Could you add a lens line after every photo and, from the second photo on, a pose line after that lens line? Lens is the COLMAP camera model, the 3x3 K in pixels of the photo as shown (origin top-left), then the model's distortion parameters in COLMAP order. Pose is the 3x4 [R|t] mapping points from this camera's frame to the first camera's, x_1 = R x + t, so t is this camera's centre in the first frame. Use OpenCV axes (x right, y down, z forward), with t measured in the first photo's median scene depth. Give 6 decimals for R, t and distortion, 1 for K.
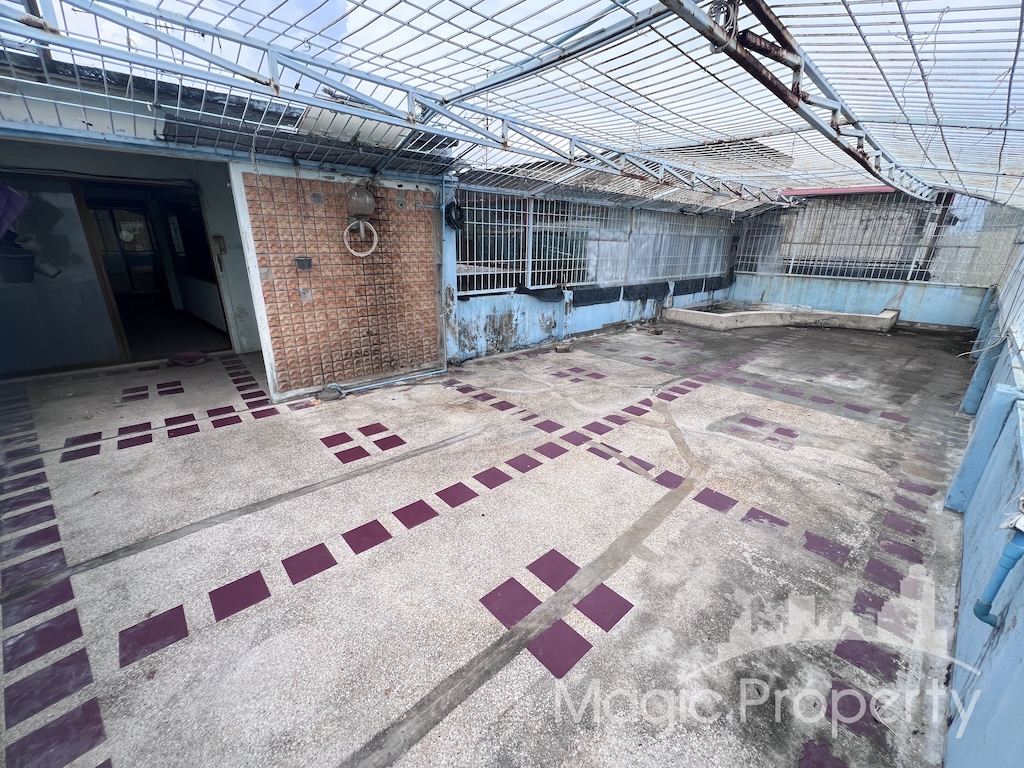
lens RADIAL K [[410.4, 0, 513.7], [0, 410.4, 385.0], [0, 0, 1]] dist [-0.000217, -0.000330]
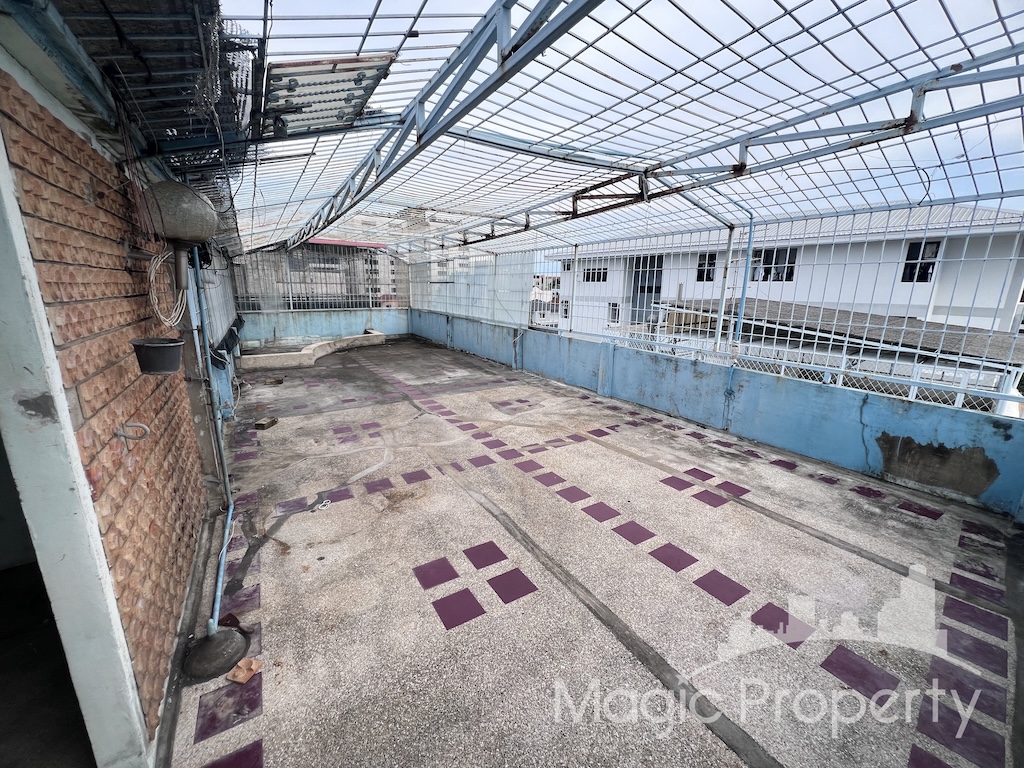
lens RADIAL K [[410.4, 0, 513.9], [0, 410.4, 382.8], [0, 0, 1]] dist [-0.000217, -0.000330]
pose [[0.178654, -0.240705, 0.954015, -0.825485], [0.320507, 0.930965, 0.174869, -0.234192], [-0.930246, 0.274527, 0.243468, 0.608184]]
